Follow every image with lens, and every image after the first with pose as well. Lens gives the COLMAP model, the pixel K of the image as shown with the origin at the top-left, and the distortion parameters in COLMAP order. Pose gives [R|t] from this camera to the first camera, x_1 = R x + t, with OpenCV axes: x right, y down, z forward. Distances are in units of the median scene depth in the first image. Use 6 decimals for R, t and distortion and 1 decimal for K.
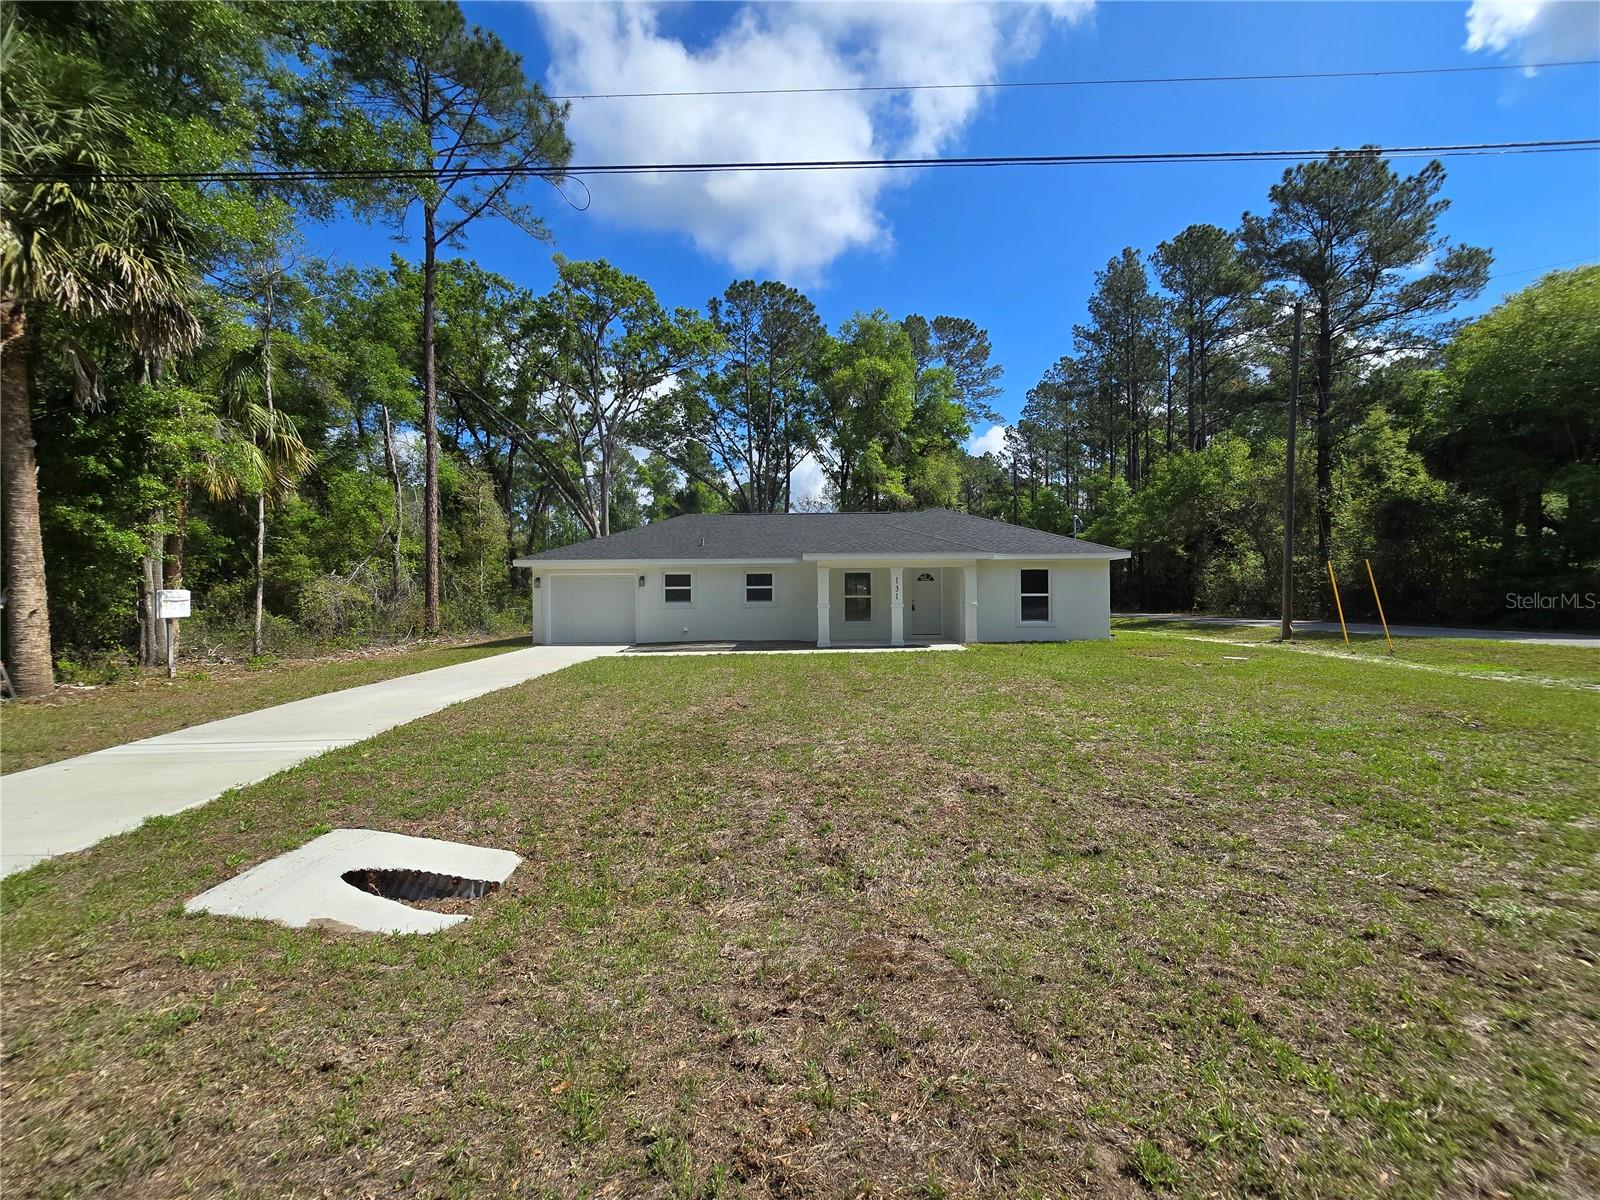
lens RADIAL K [[654.9, 0, 805.7], [0, 654.9, 595.2], [0, 0, 1]] dist [-0.009036, 0.001649]
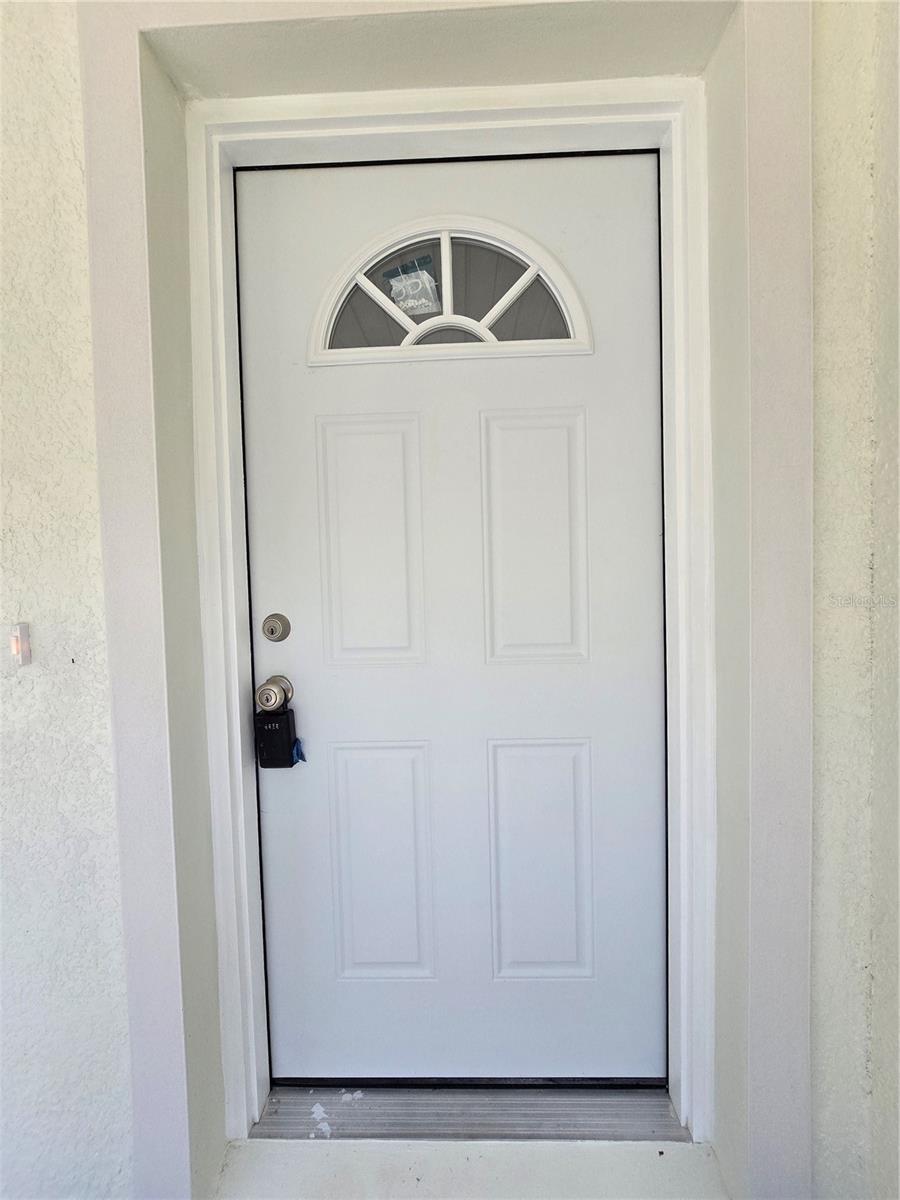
lens RADIAL K [[491.2, 0, 453.3], [0, 491.2, 595.1], [0, 0, 1]] dist [-0.009036, 0.001649]
pose [[0.999212, -0.016384, -0.036141, 0.092758], [0.017664, 0.999217, 0.035392, 0.001709], [0.035533, -0.036002, 0.998720, 0.475286]]
